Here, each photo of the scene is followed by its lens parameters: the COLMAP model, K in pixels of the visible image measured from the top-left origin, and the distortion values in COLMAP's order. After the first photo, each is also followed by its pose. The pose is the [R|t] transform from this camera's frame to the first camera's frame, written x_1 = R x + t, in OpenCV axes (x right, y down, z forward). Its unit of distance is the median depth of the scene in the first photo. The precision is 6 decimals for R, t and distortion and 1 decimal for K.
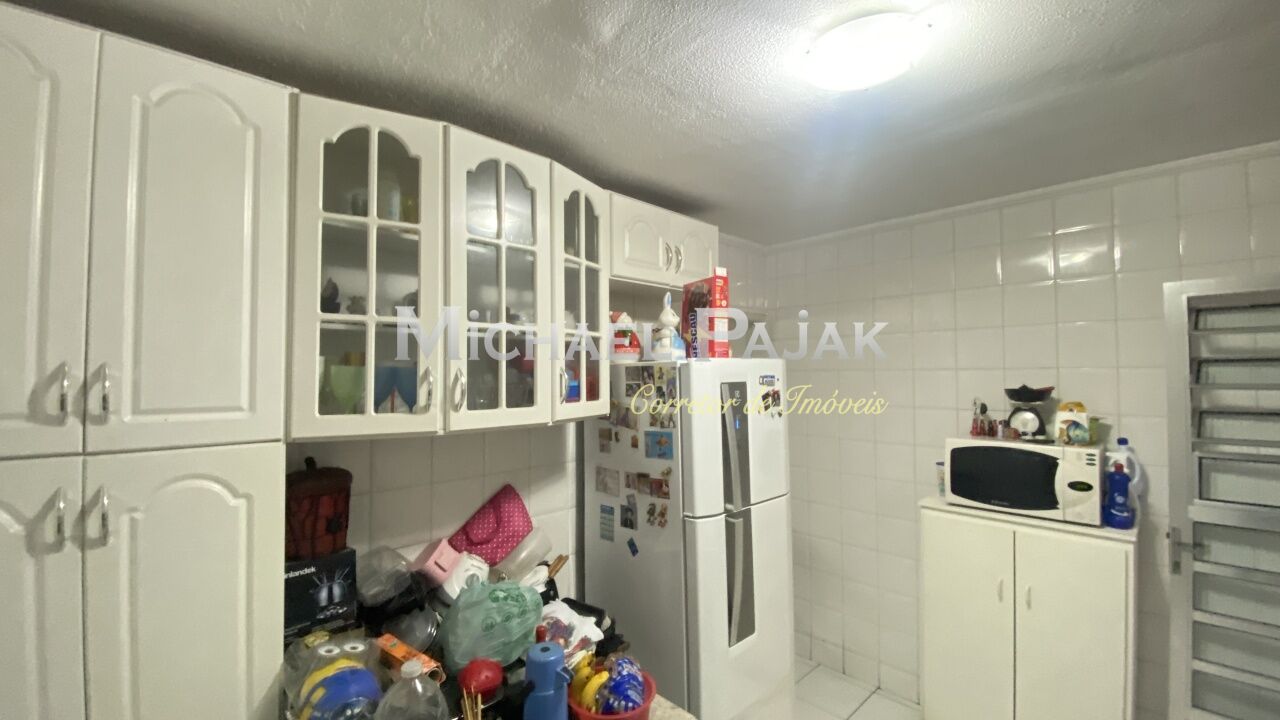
lens RADIAL K [[520.5, 0, 635.6], [0, 520.5, 362.8], [0, 0, 1]] dist [0.023637, -0.021262]
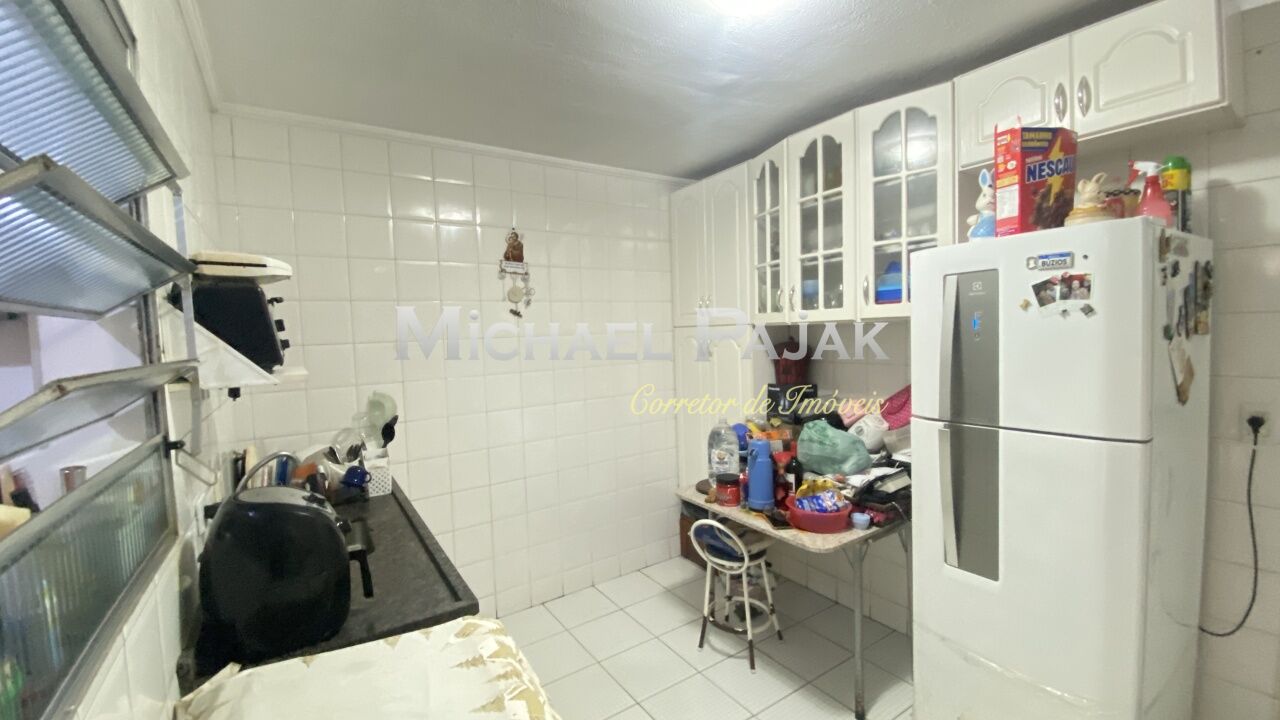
lens RADIAL K [[520.5, 0, 635.6], [0, 520.5, 362.8], [0, 0, 1]] dist [0.023637, -0.021262]
pose [[-0.185333, 0.072347, -0.980009, 1.082306], [0.052664, 0.996584, 0.063611, 0.098114], [0.981264, -0.039822, -0.188510, 0.616959]]
